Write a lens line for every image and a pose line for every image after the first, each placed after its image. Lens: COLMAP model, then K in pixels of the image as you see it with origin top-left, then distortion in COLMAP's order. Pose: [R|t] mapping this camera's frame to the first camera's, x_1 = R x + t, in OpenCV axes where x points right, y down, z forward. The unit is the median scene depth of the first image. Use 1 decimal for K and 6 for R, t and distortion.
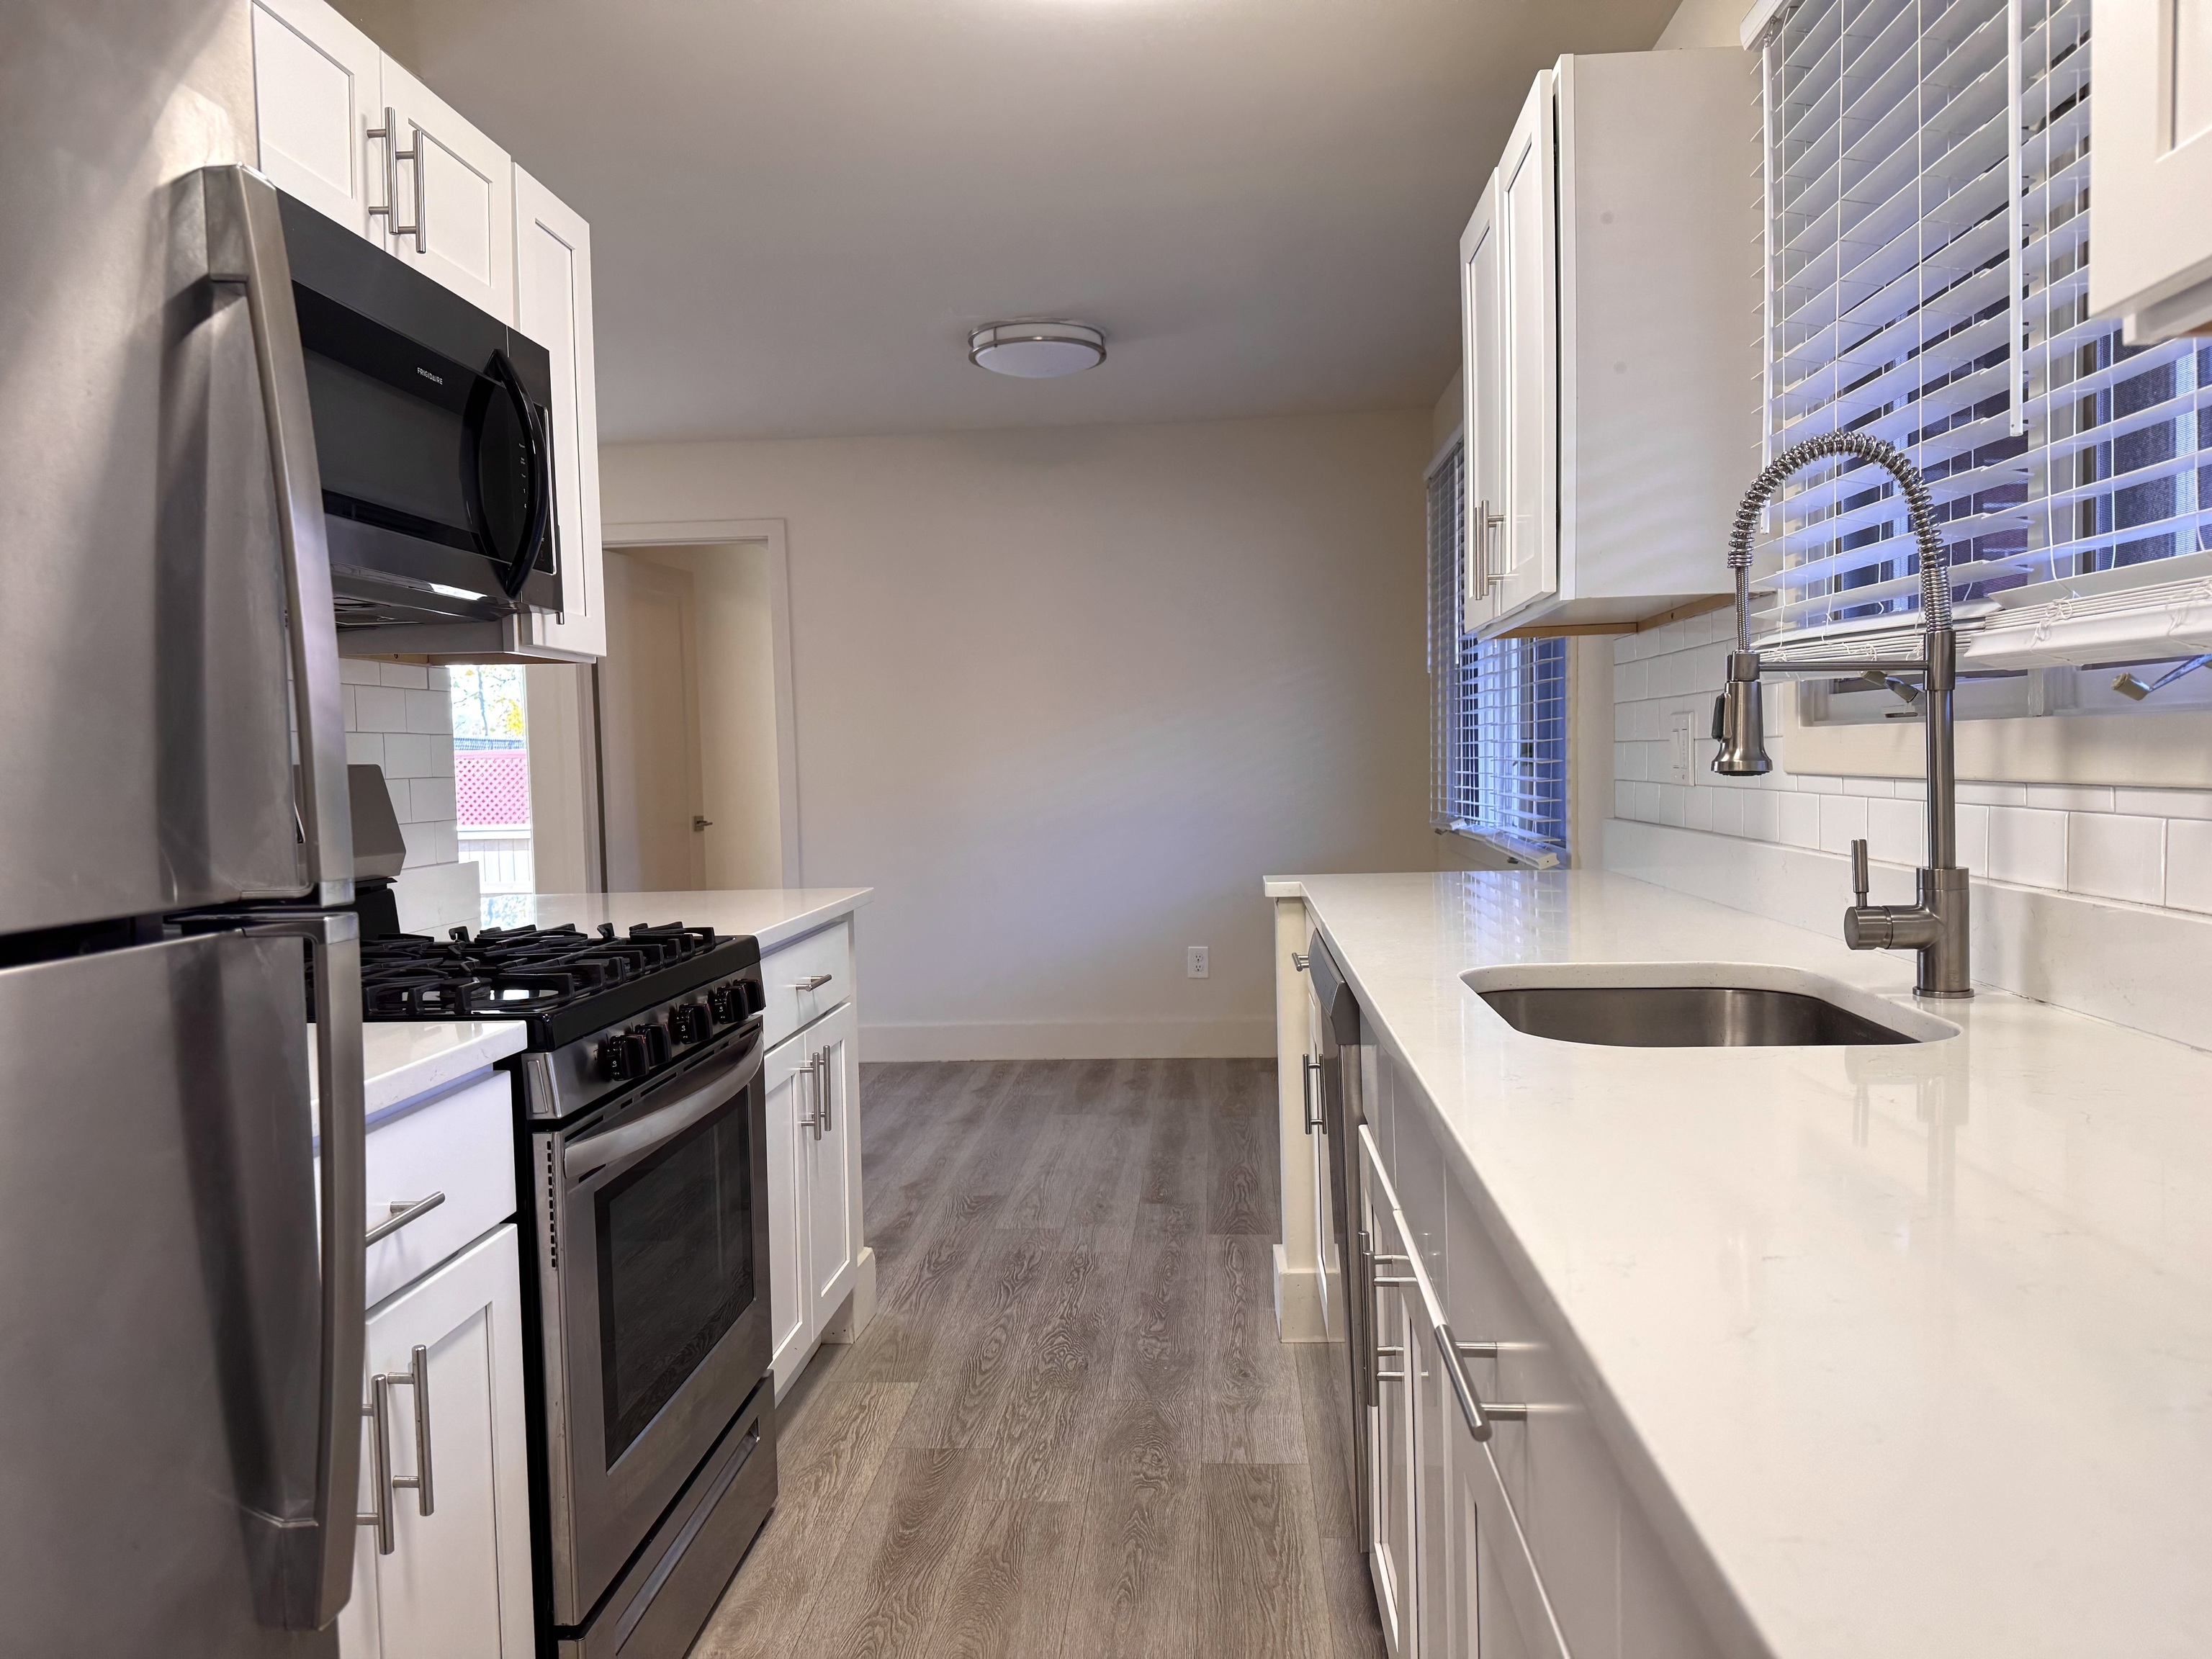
lens RADIAL K [[1532.5, 0, 1108.7], [0, 1532.5, 837.1], [0, 0, 1]] dist [0.093779, -0.160041]
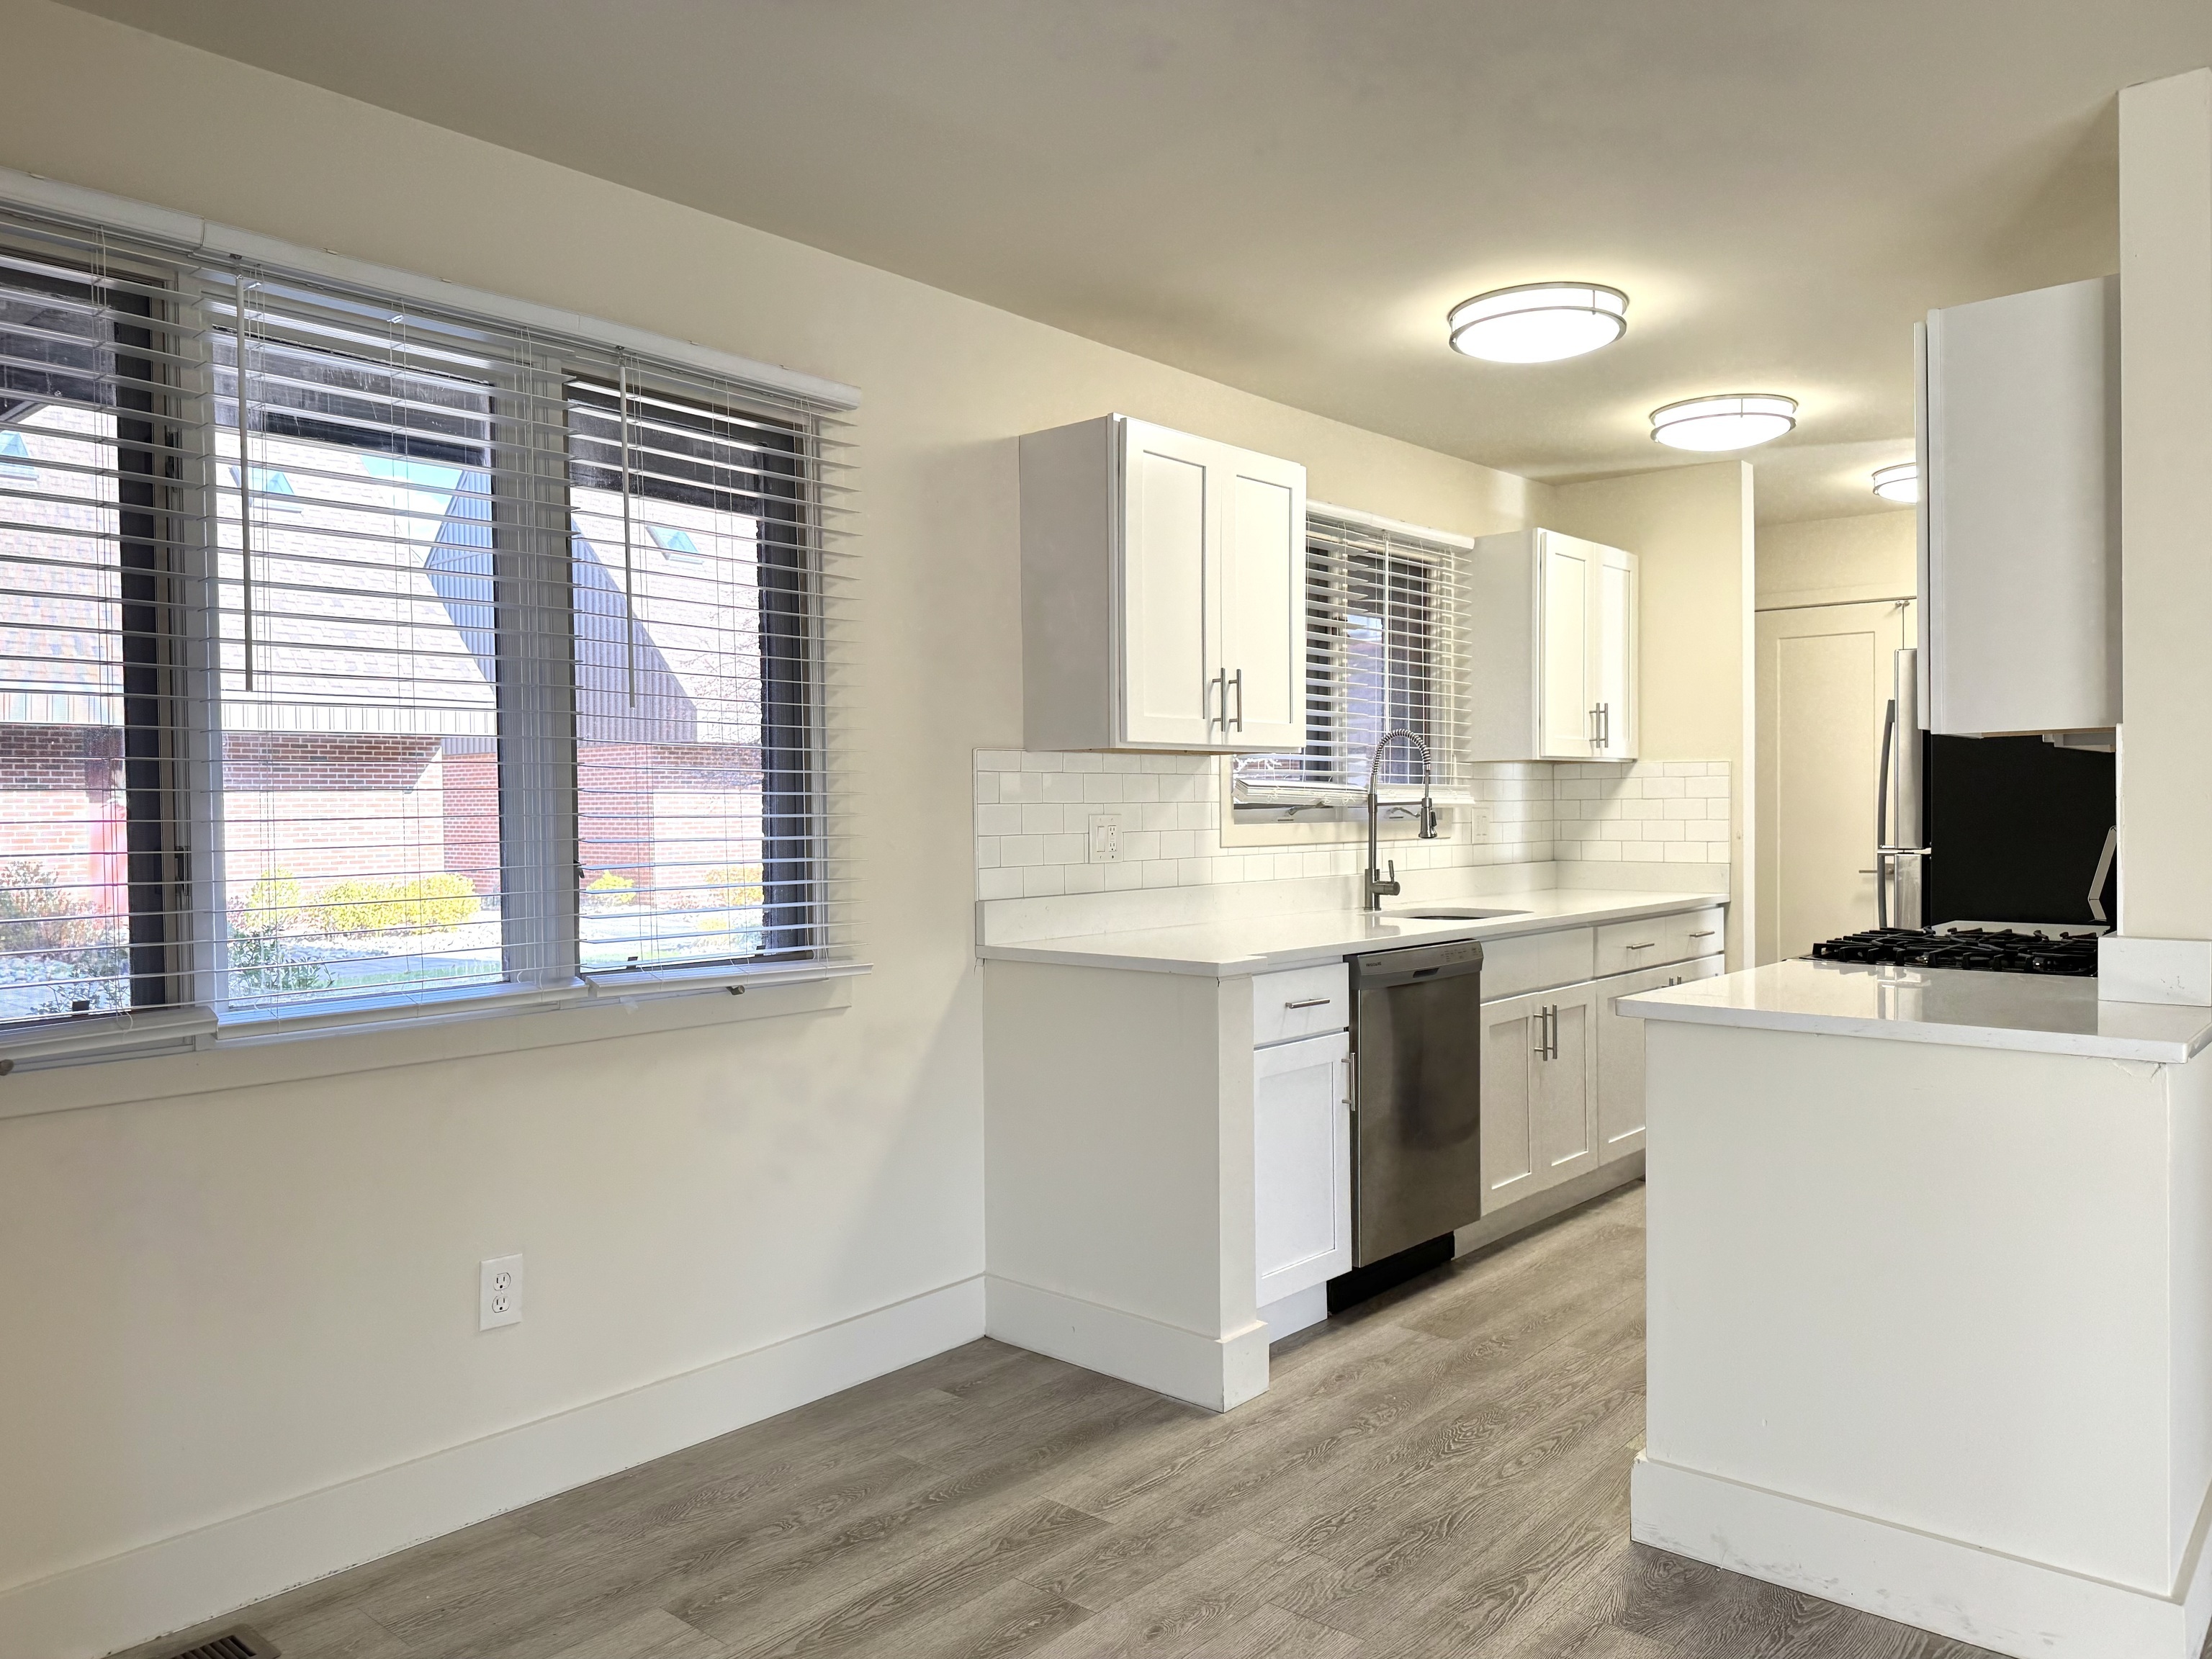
lens RADIAL K [[1532.5, 0, 1108.7], [0, 1532.5, 837.1], [0, 0, 1]] dist [0.093779, -0.160041]
pose [[-0.795705, 0.016502, 0.605460, -0.422425], [0.058278, 0.997077, 0.049415, -0.105682], [-0.602875, 0.074605, -0.794340, 1.754615]]
